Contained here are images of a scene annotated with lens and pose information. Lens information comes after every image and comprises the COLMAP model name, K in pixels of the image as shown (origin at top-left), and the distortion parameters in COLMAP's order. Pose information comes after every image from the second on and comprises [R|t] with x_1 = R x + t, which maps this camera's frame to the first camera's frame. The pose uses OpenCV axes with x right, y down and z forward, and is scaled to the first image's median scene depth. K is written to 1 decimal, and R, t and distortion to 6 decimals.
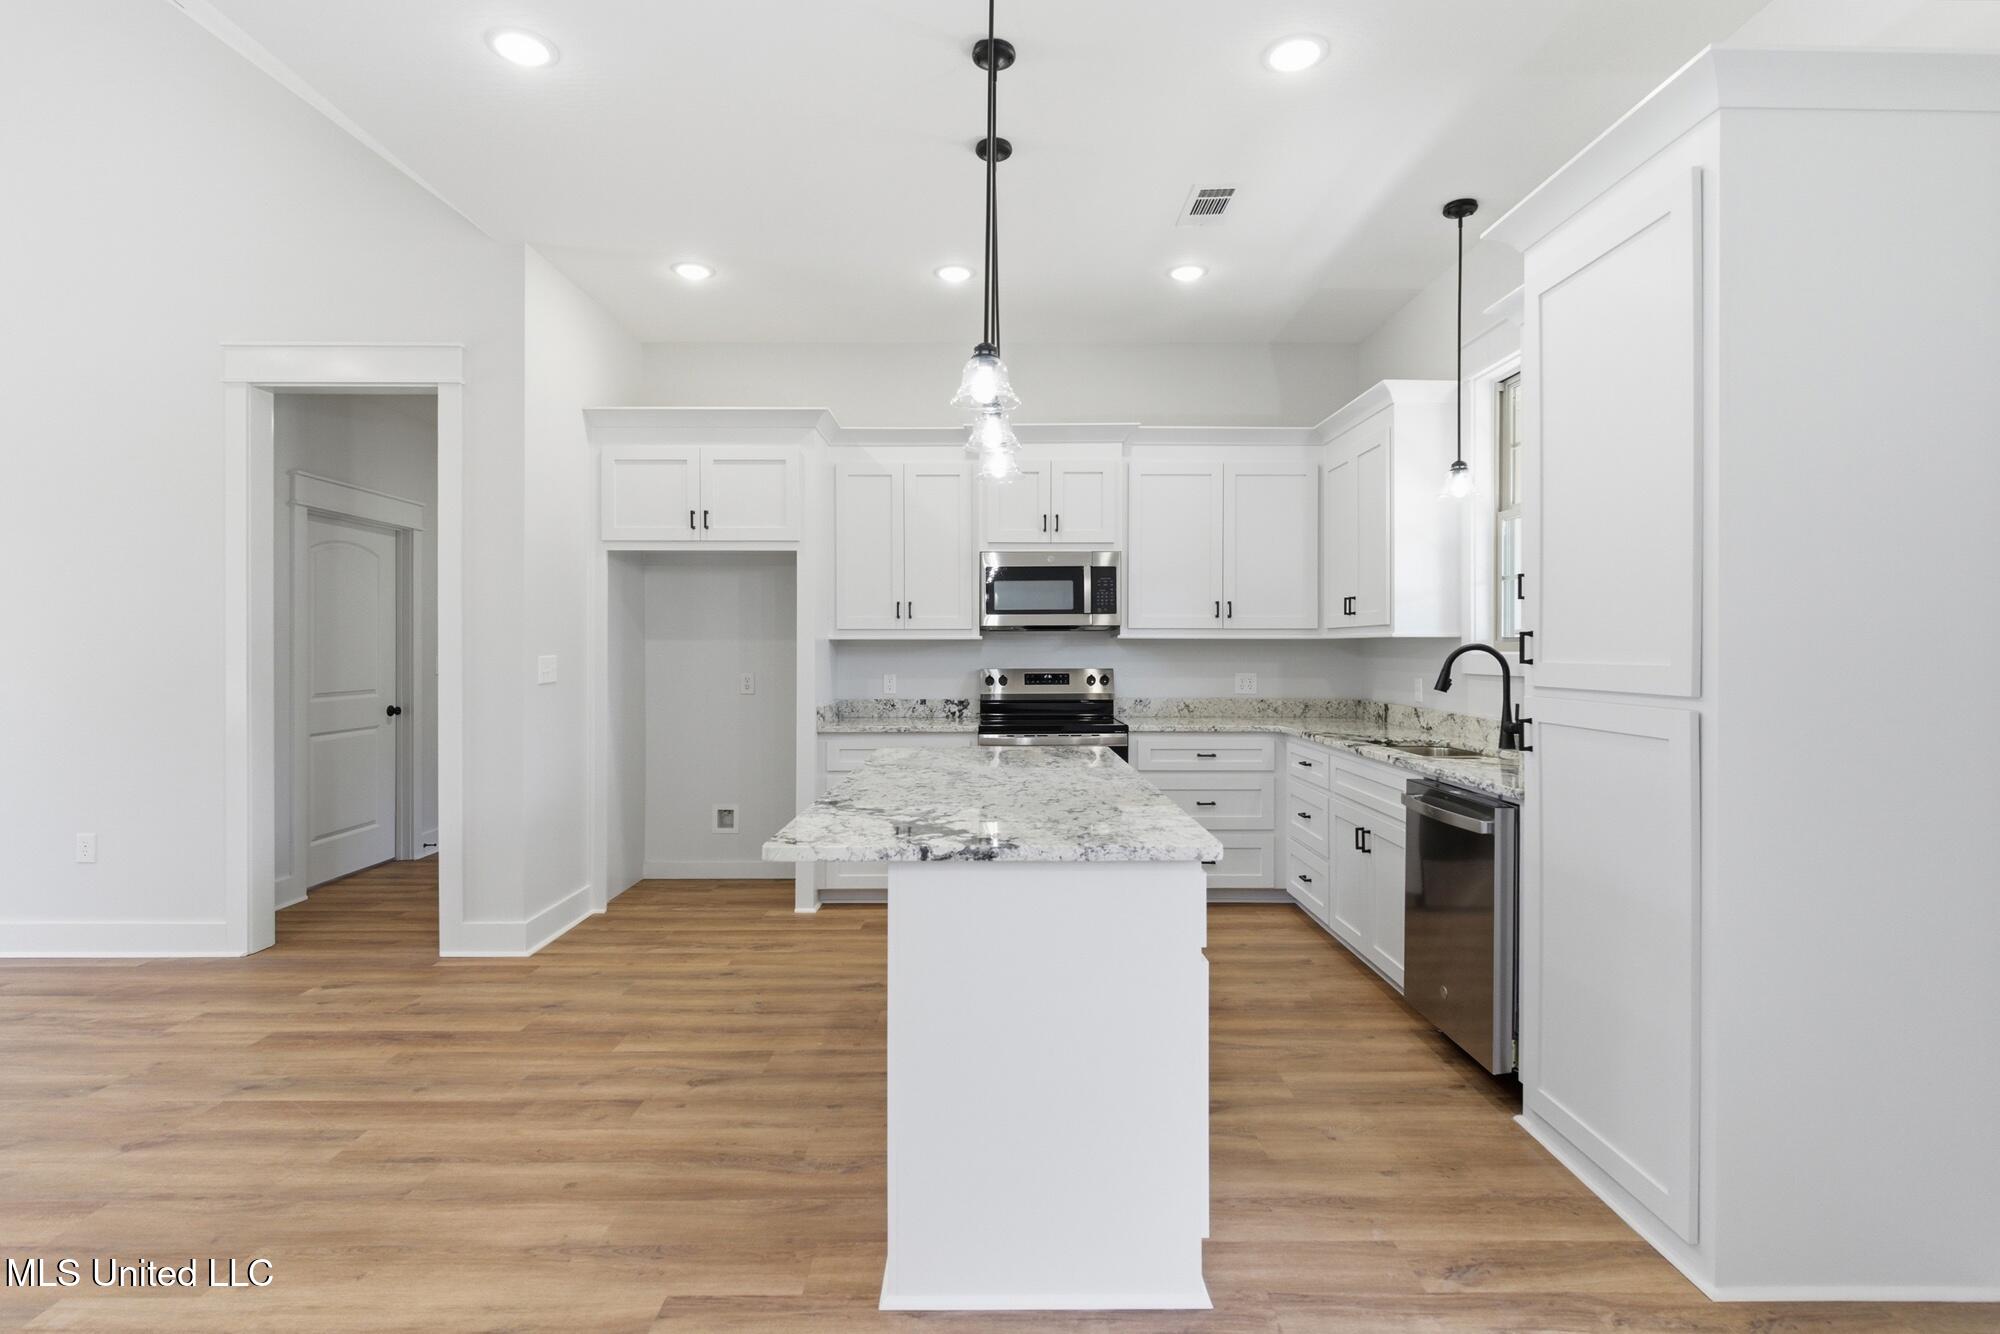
lens RADIAL K [[960.0, 0, 1007.0], [0, 960.0, 653.2], [0, 0, 1]] dist [0.000216, -0.000498]
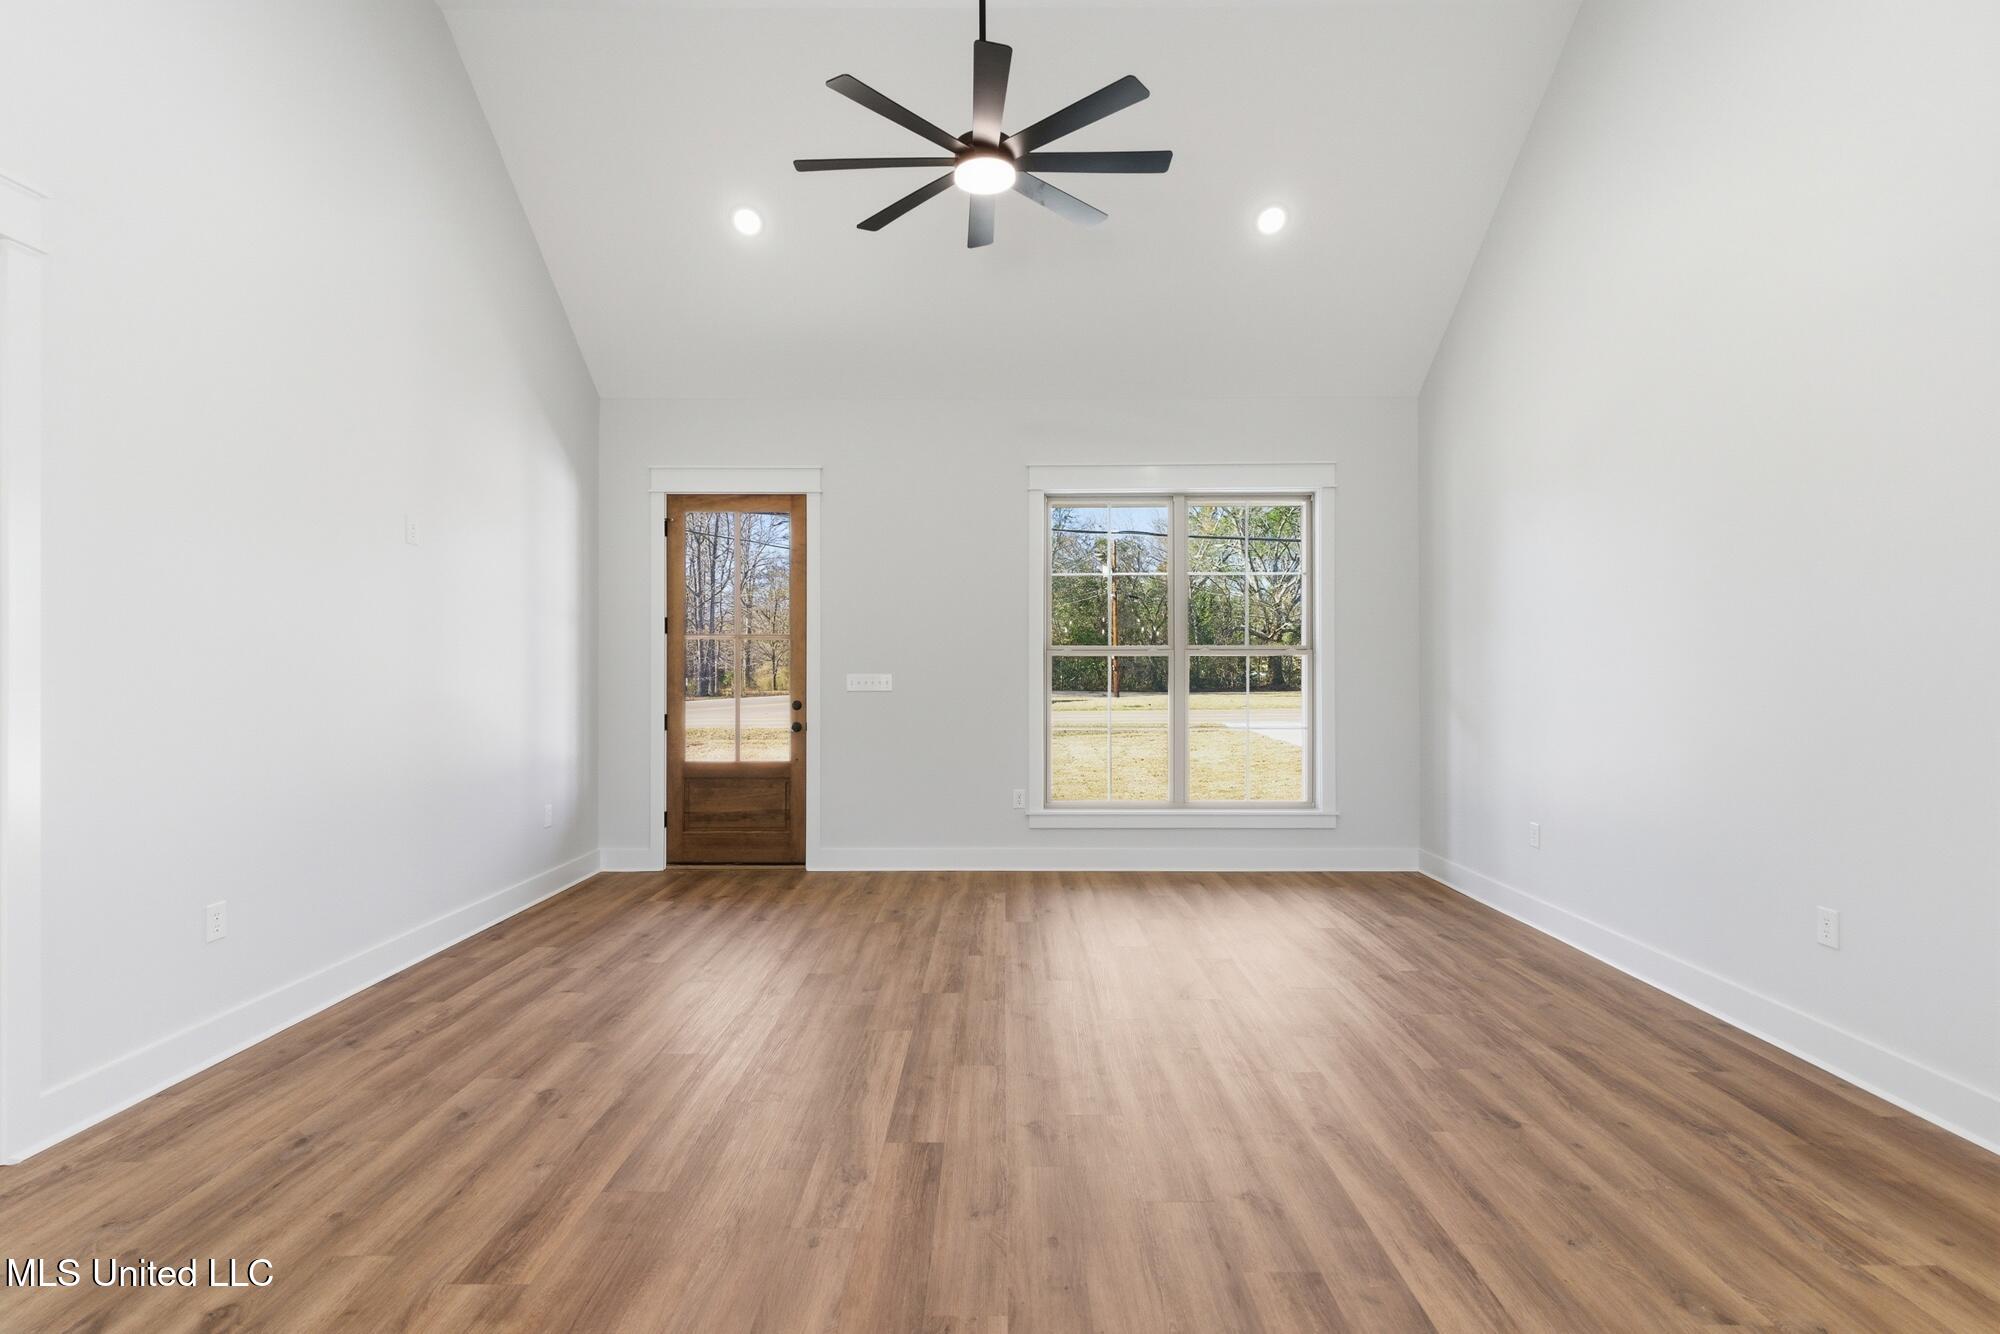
lens RADIAL K [[960.0, 0, 995.6], [0, 960.0, 668.9], [0, 0, 1]] dist [0.000216, -0.000498]
pose [[-0.017512, 0.000772, -0.999846, -0.182100], [-0.005109, 0.999987, 0.000861, -0.000341], [0.999834, 0.005123, -0.017507, 0.341630]]
